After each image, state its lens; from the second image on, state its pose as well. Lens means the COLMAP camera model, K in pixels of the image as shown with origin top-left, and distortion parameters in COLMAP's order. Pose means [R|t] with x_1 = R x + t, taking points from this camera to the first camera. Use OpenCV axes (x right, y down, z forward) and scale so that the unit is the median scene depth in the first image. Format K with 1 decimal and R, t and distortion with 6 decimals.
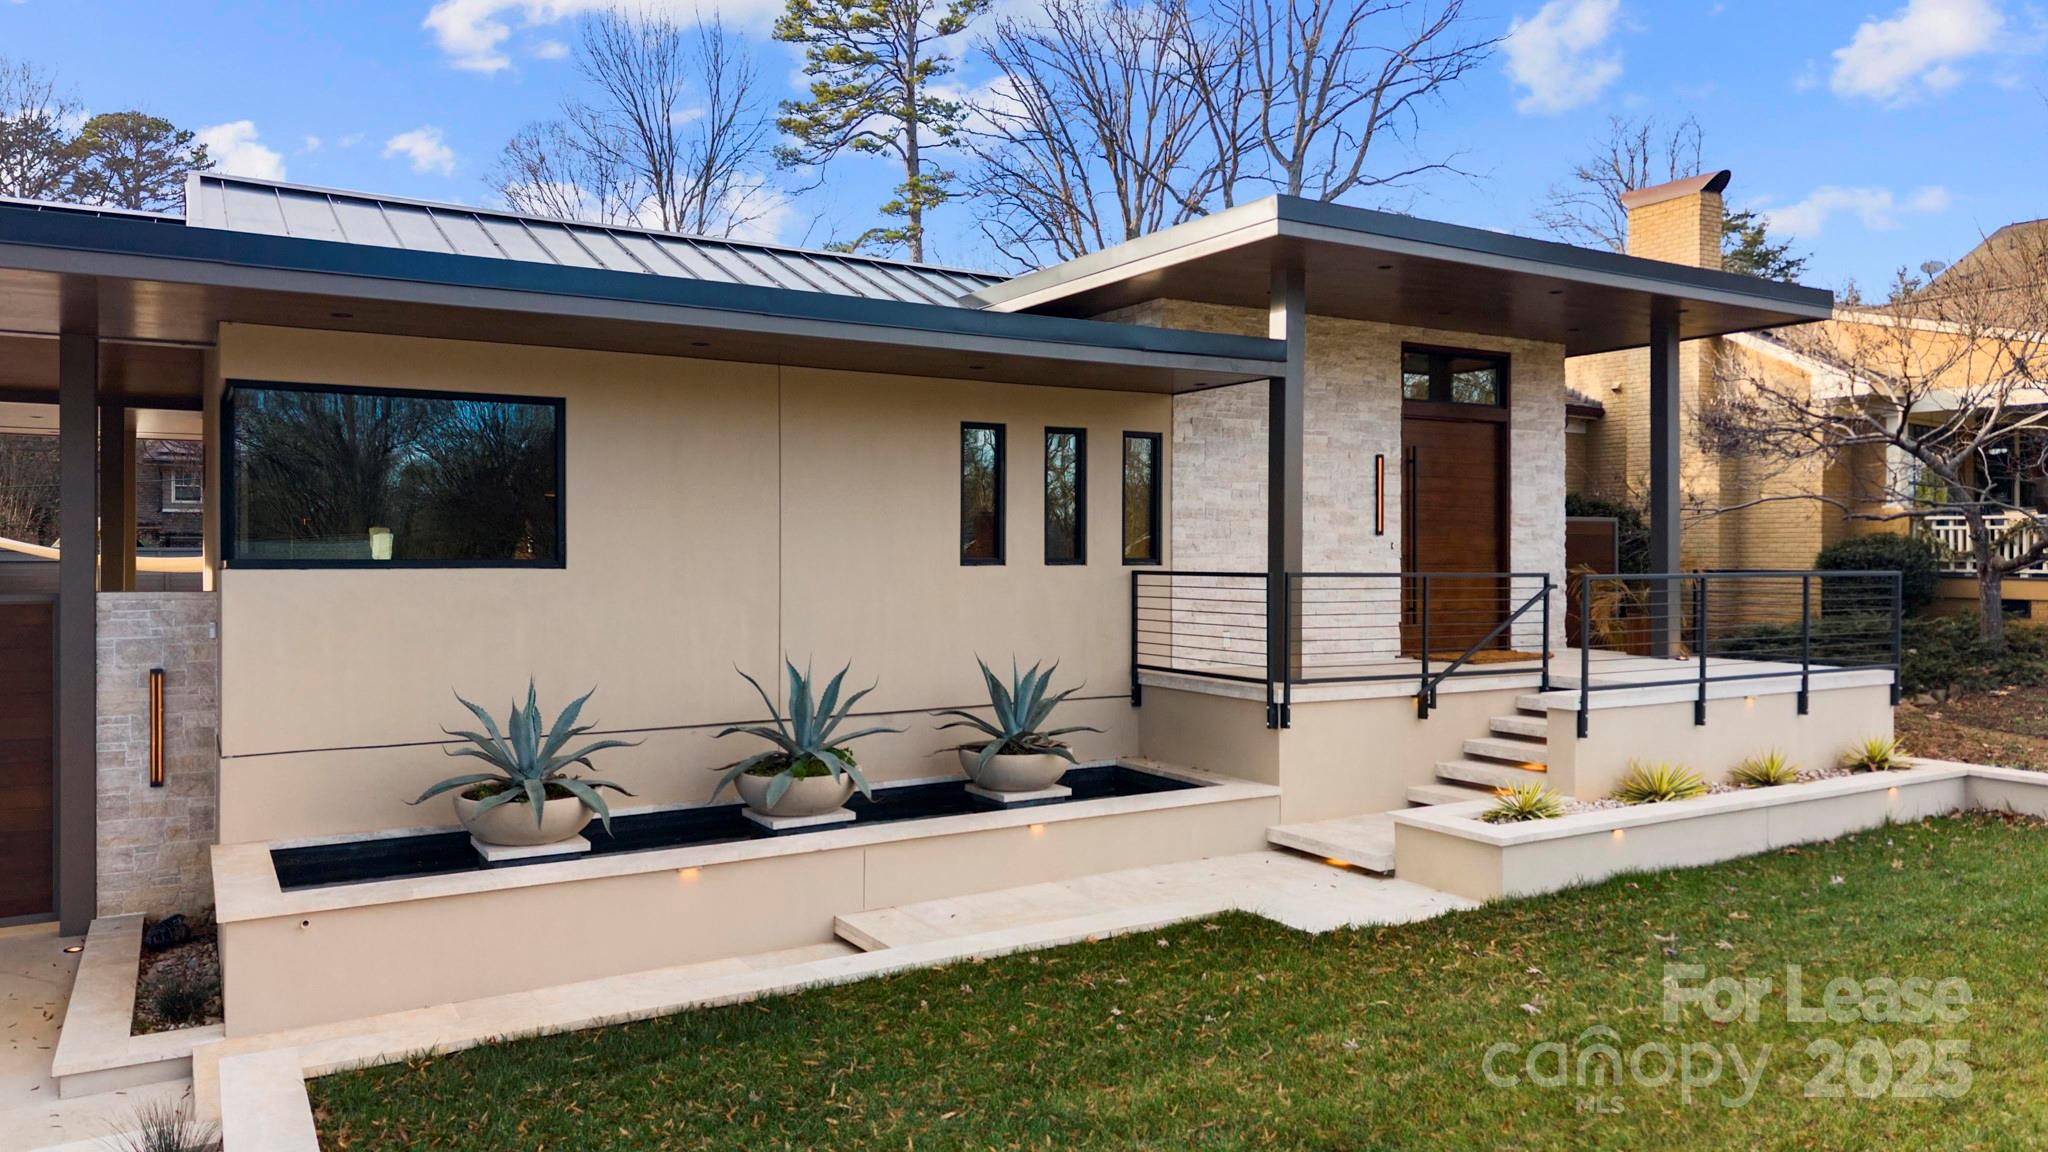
lens RADIAL K [[1342.6, 0, 1024.0], [0, 1342.6, 576.0], [0, 0, 1]] dist [0.024857, -0.001545]
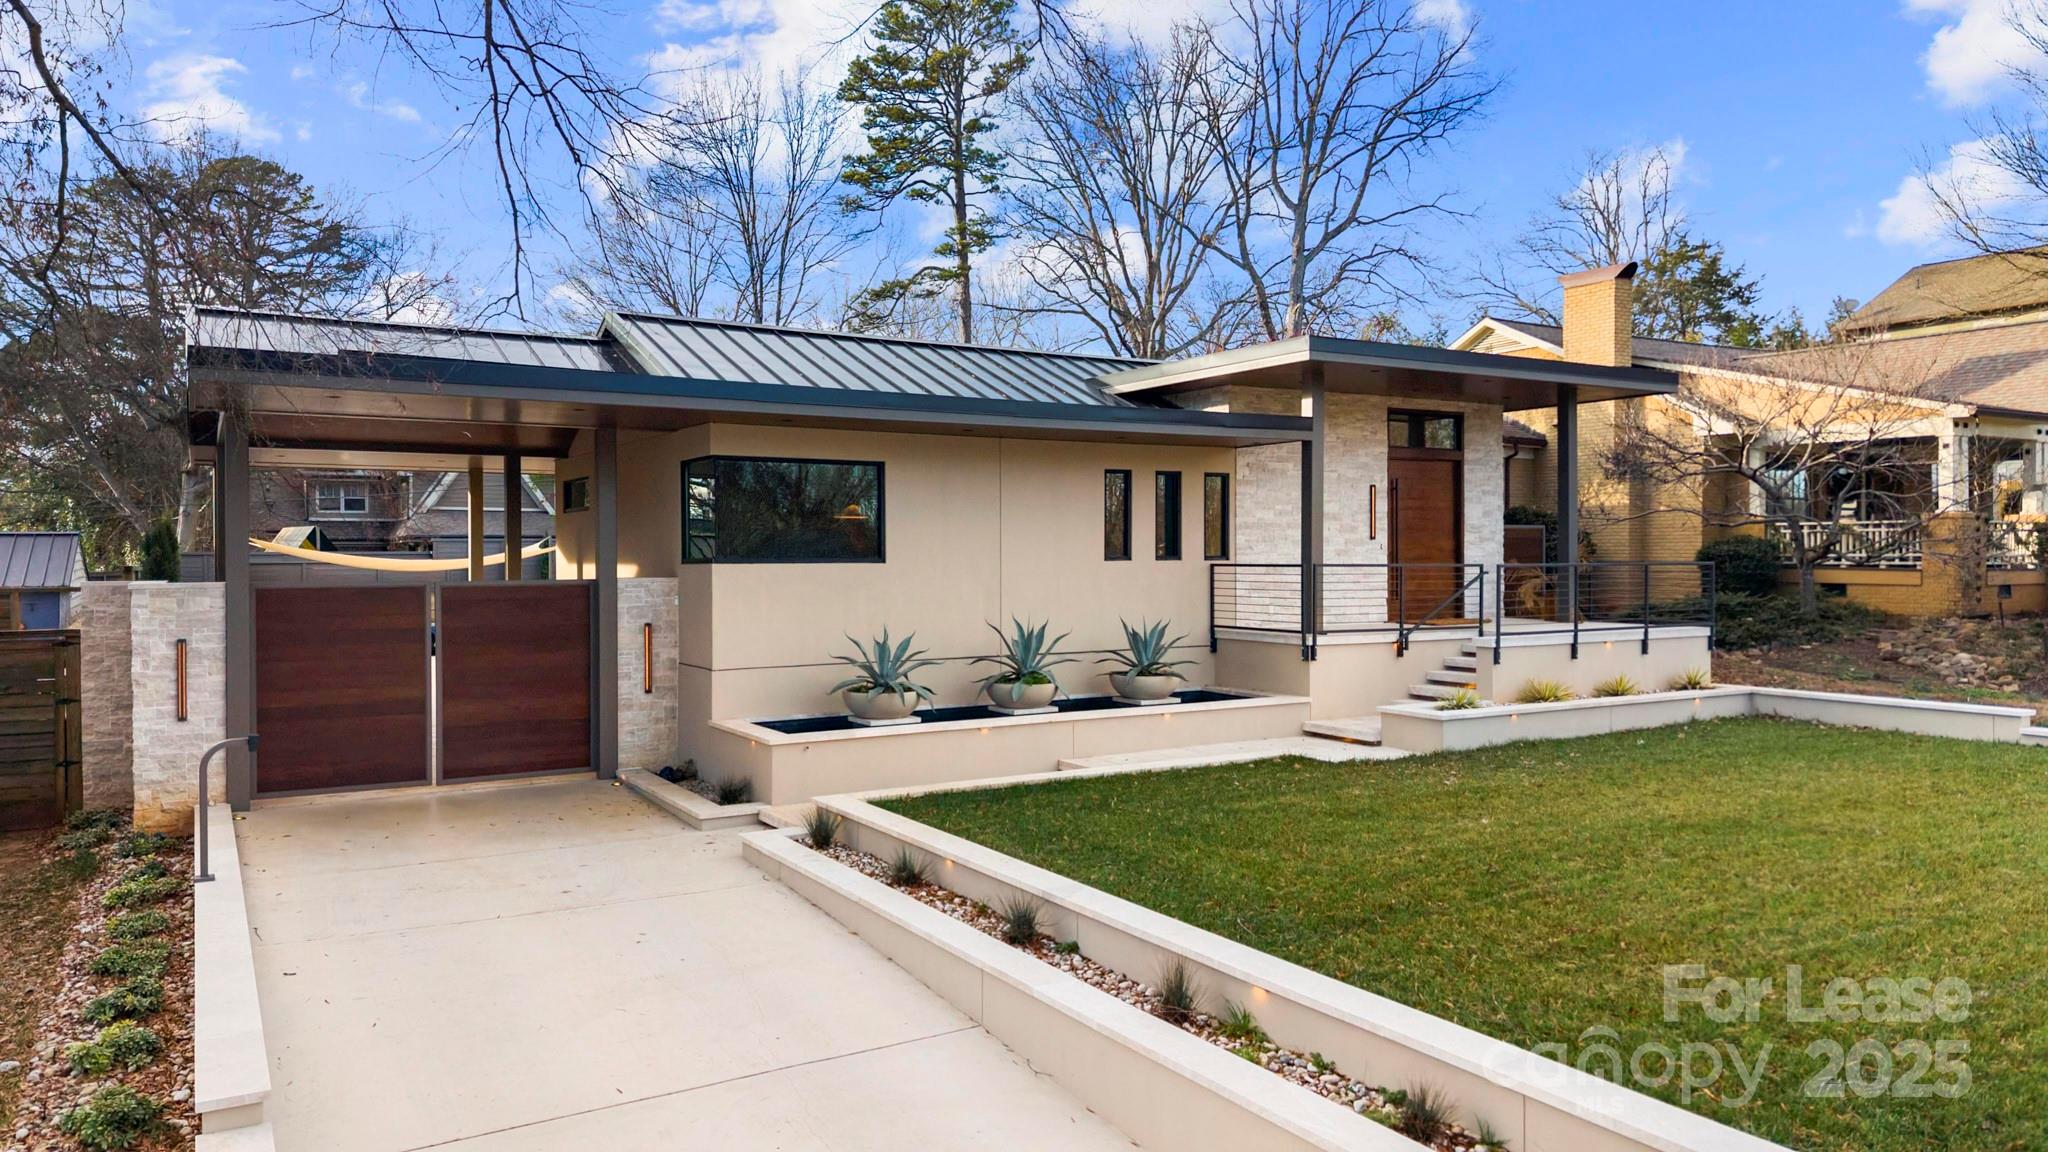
lens RADIAL K [[1348.6, 0, 1024.0], [0, 1348.6, 576.0], [0, 0, 1]] dist [0.046291, -0.069905]
pose [[0.999986, -0.005152, 0.000979, -0.114071], [0.005154, 0.999985, -0.001806, 0.009938], [-0.000969, 0.001811, 0.999998, -0.458559]]
